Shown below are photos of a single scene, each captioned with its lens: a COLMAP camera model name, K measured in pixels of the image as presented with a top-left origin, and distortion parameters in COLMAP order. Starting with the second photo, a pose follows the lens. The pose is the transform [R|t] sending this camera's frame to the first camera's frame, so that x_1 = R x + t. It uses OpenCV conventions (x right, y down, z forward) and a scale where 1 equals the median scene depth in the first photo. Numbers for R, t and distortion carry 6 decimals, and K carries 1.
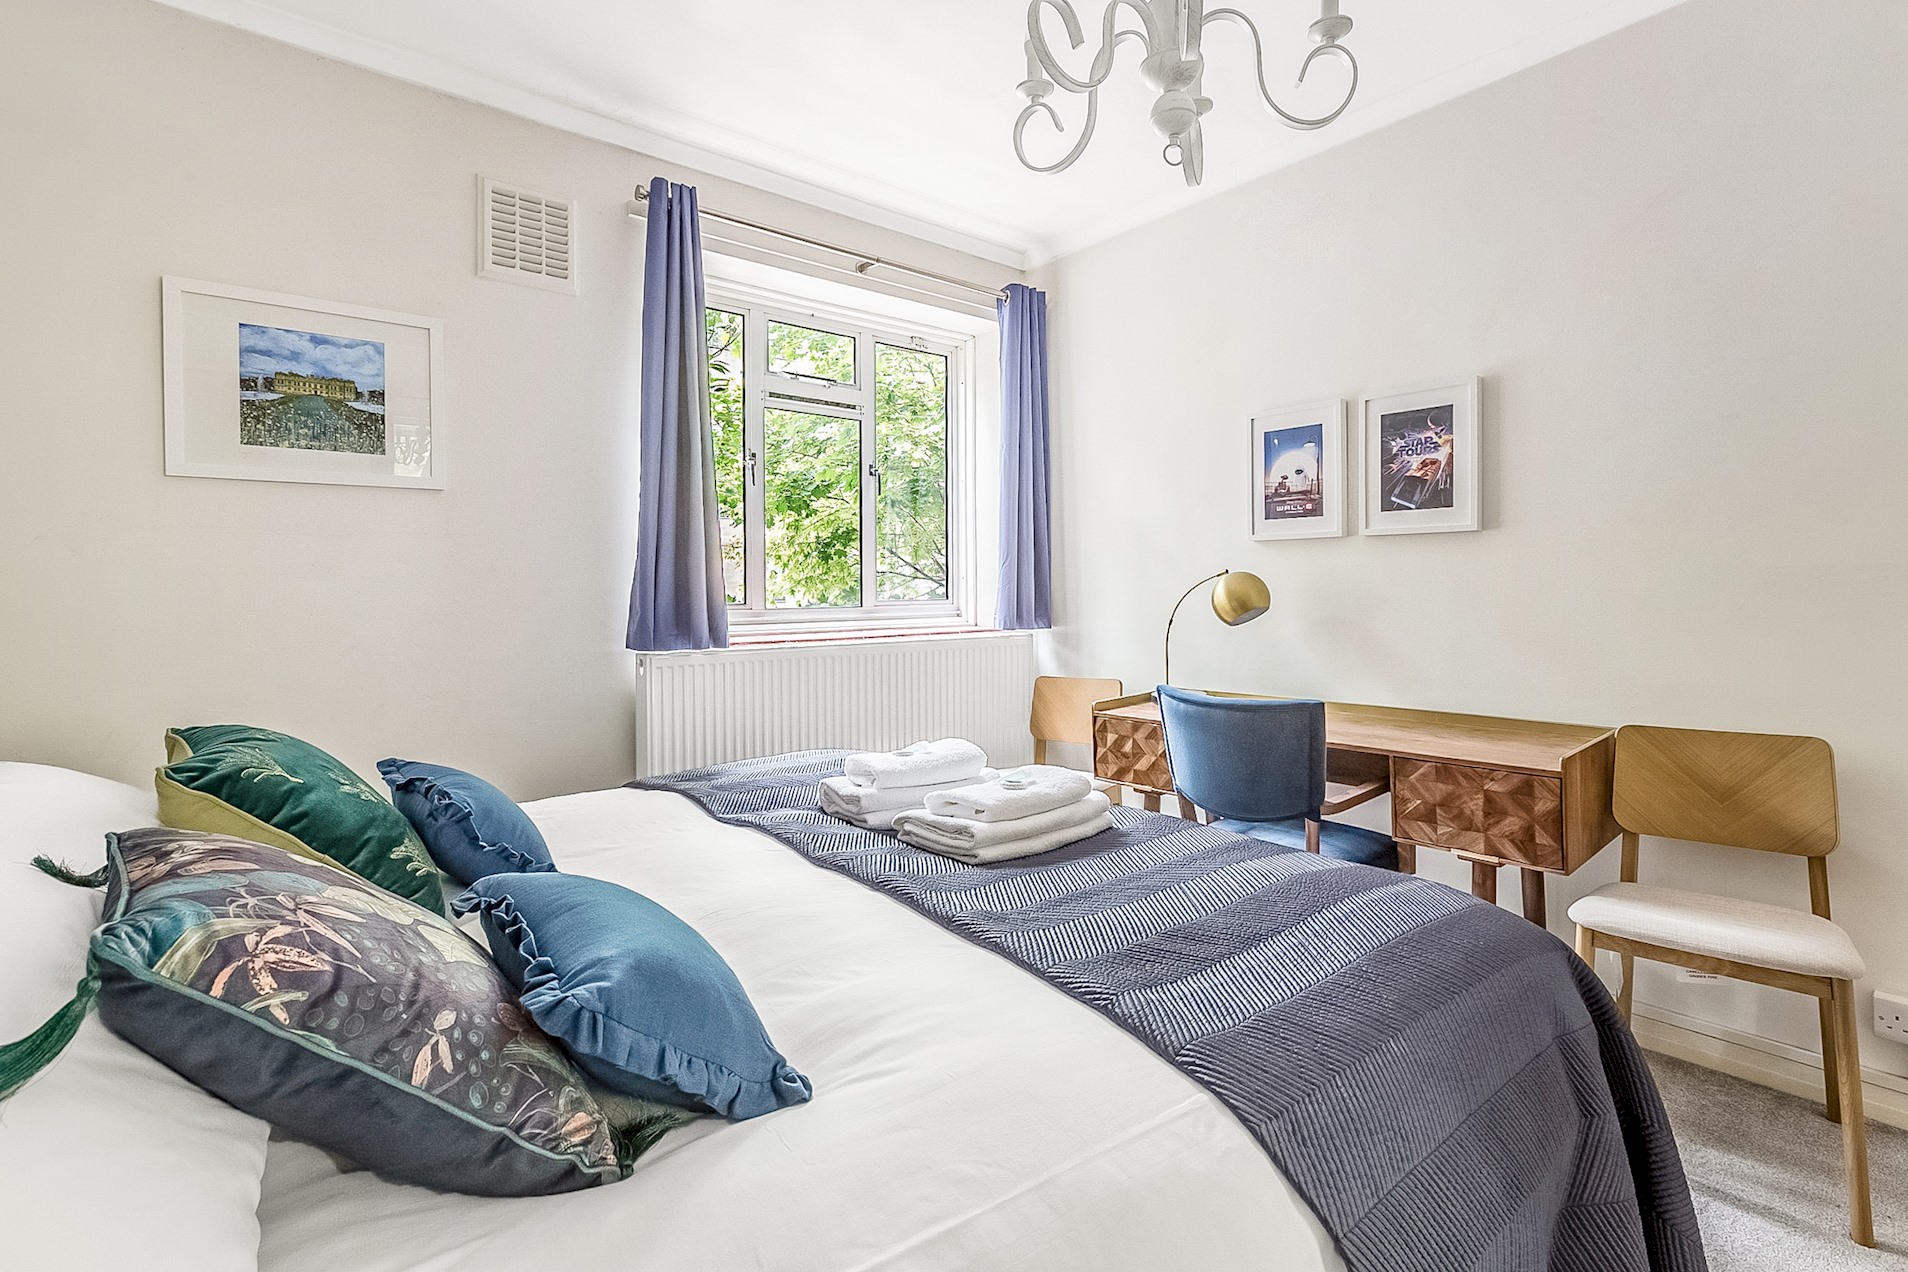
lens RADIAL K [[888.6, 0, 945.9], [0, 888.6, 598.7], [0, 0, 1]] dist [0.000468, 0.000206]
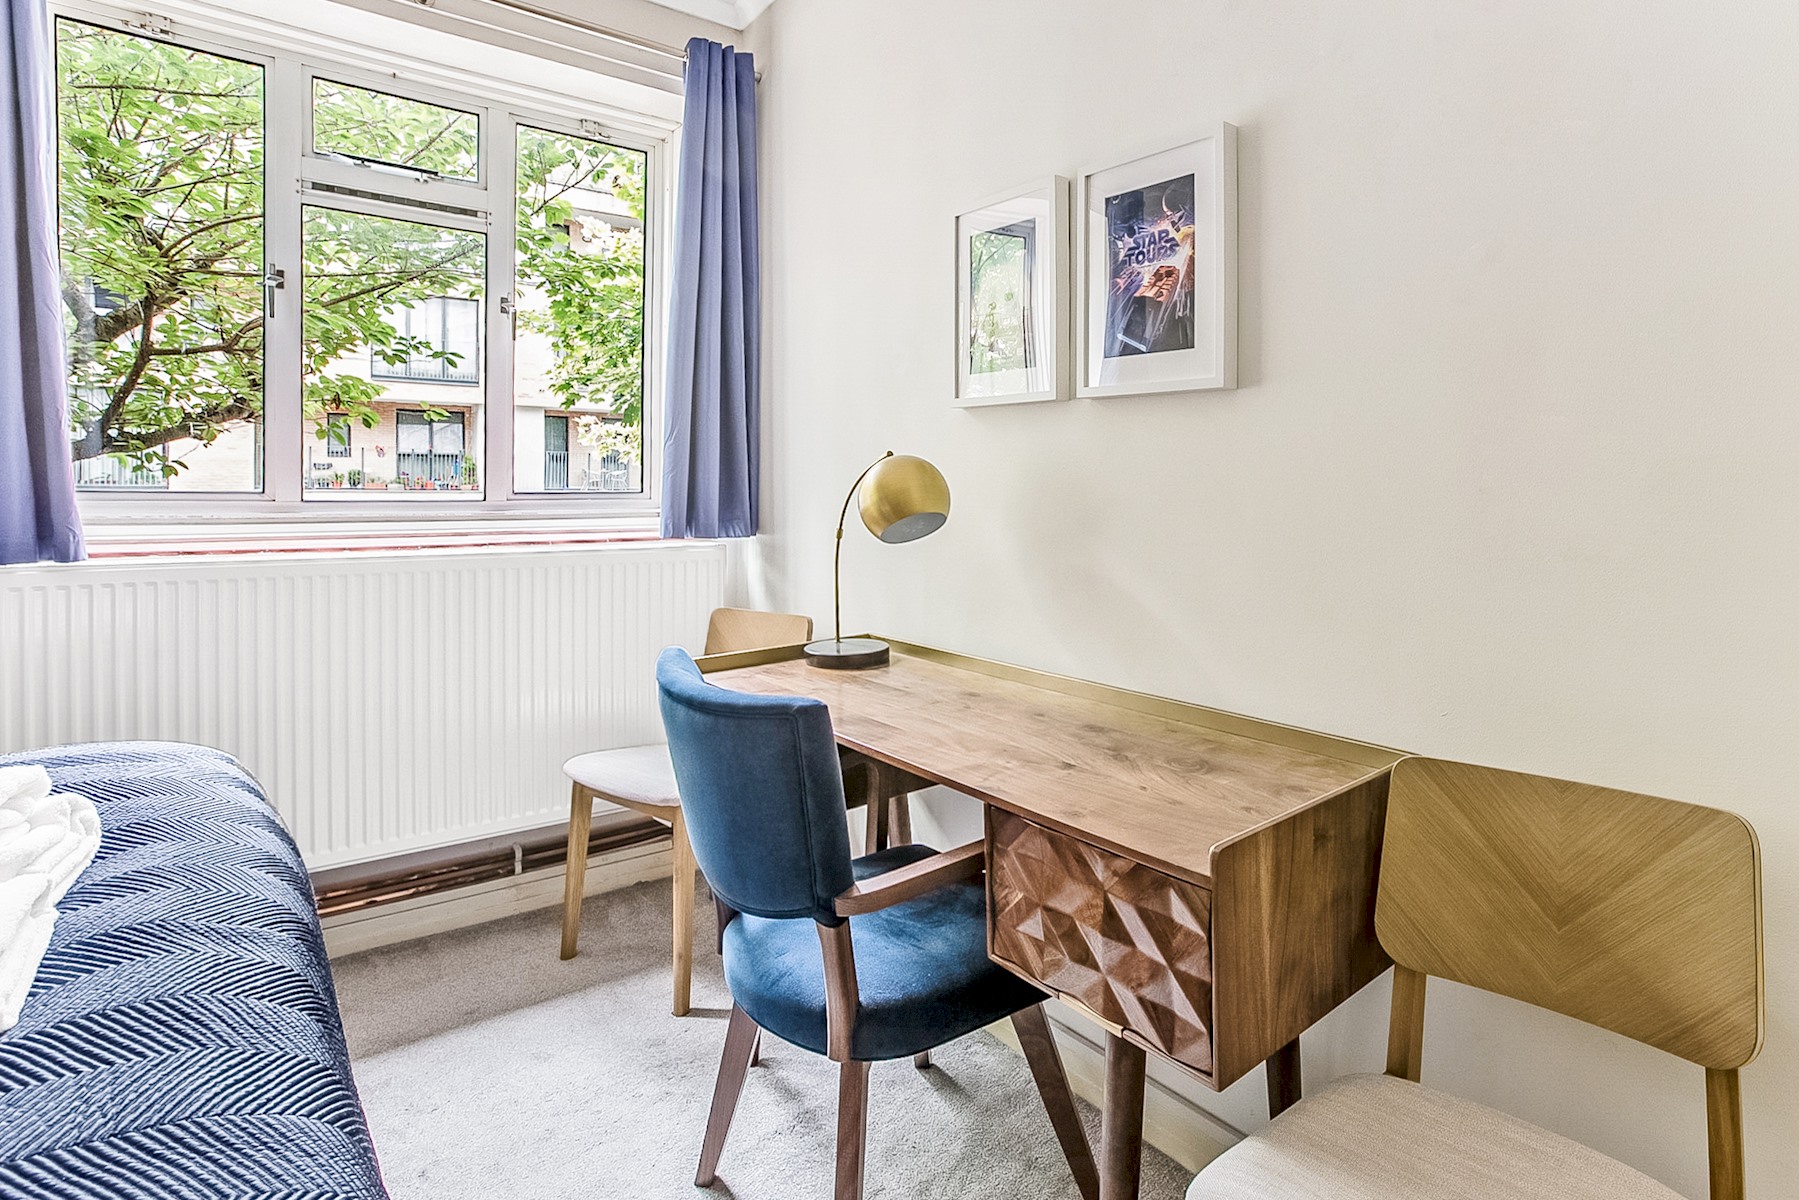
lens RADIAL K [[973.8, 0, 980.0], [0, 973.8, 477.5], [0, 0, 1]] dist [-0.058742, 0.028964]
pose [[0.999760, 0.019634, 0.009682, 0.415481], [-0.019465, 0.999663, -0.017195, -0.004987], [-0.010016, 0.017002, 0.999805, 0.360268]]
